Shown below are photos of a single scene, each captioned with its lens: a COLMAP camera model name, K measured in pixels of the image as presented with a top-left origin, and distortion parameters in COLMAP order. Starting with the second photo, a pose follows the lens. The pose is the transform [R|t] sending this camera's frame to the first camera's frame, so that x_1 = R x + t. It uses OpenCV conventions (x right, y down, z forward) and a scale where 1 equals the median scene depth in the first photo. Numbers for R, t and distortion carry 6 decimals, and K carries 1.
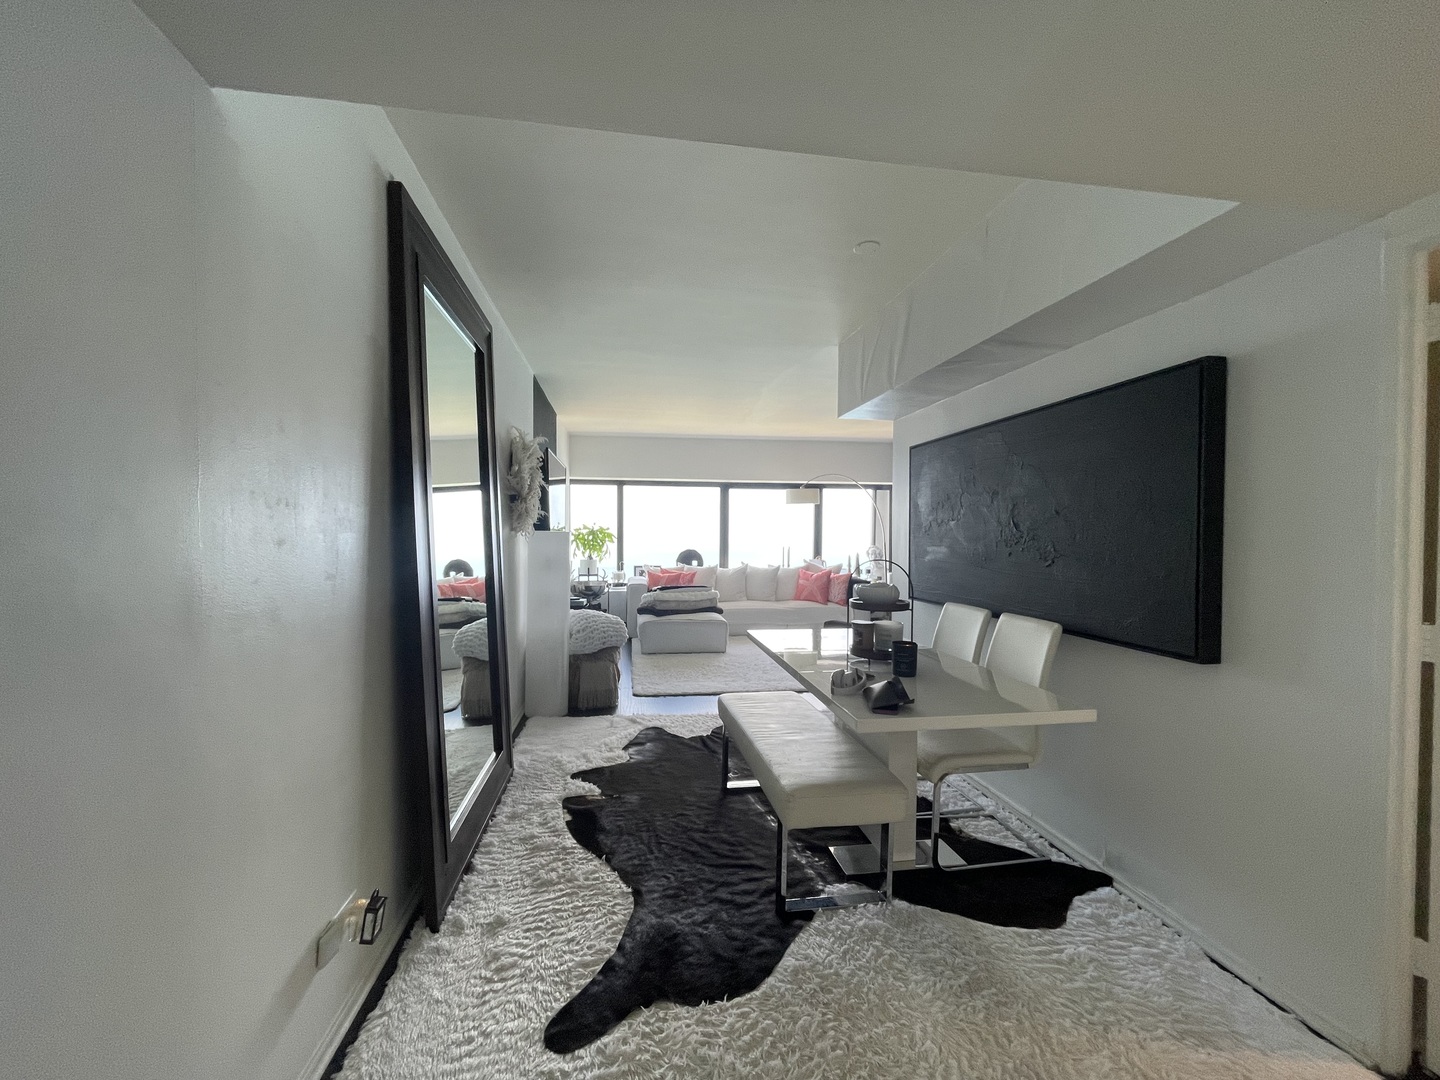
lens RADIAL K [[586.3, 0, 713.5], [0, 586.3, 544.7], [0, 0, 1]] dist [0.007751, -0.003158]
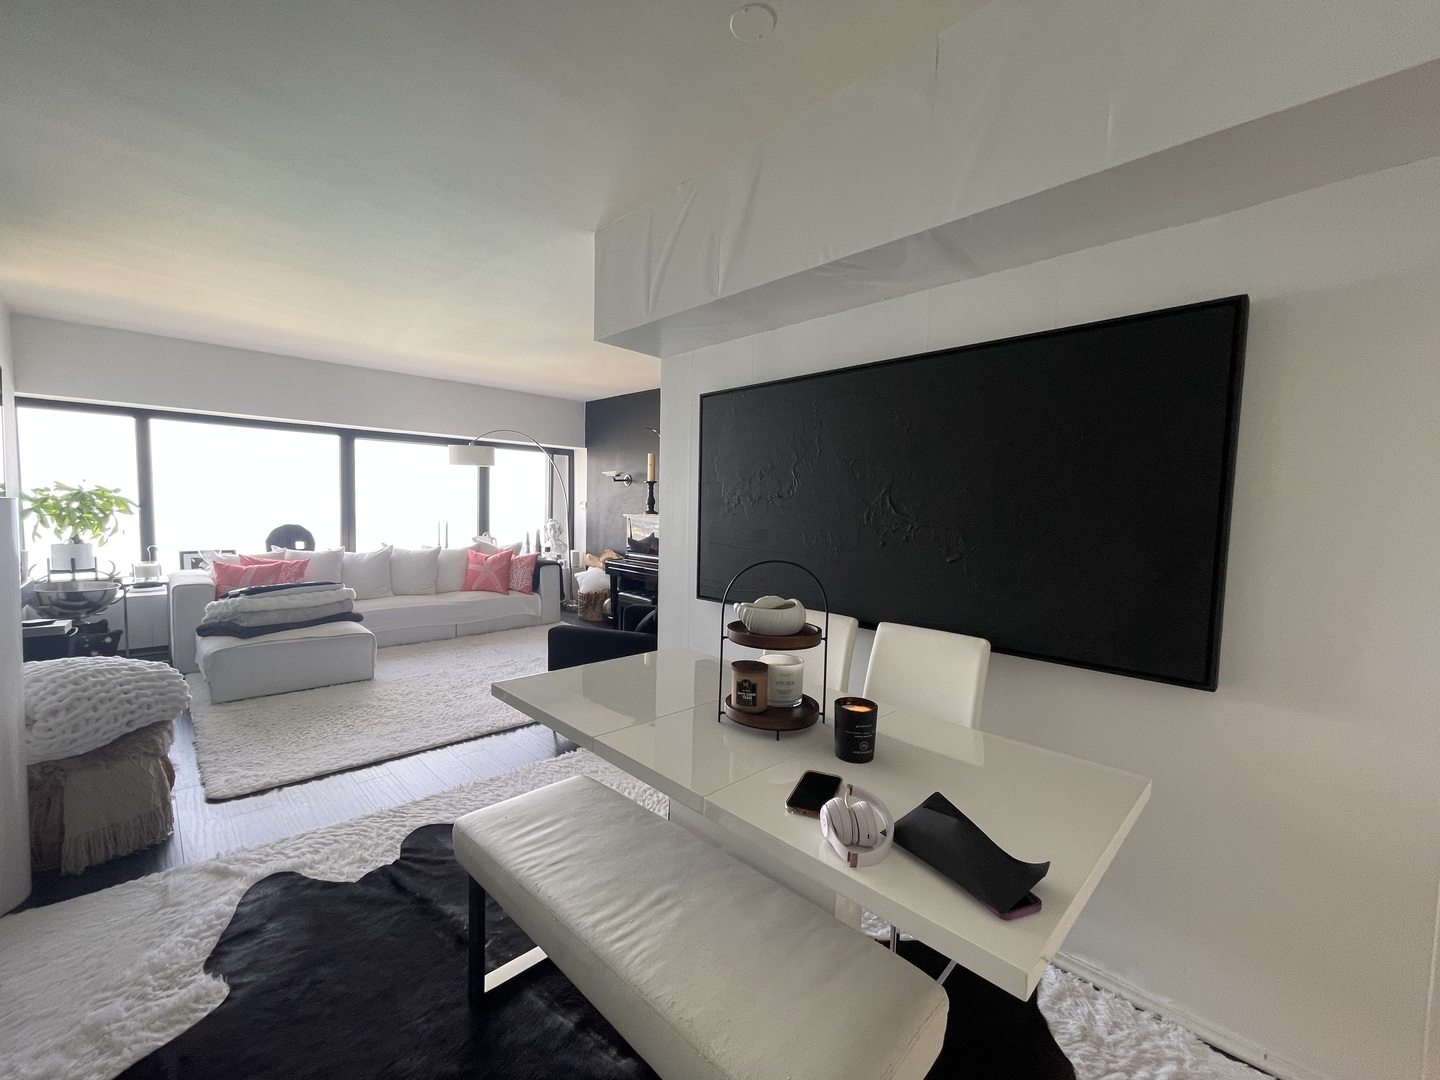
lens RADIAL K [[586.3, 0, 713.5], [0, 586.3, 544.7], [0, 0, 1]] dist [0.007751, -0.003158]
pose [[0.812618, -0.023949, 0.582304, -0.049460], [-0.006814, 0.998697, 0.050583, -0.008460], [-0.582757, -0.045072, 0.811396, 0.214577]]
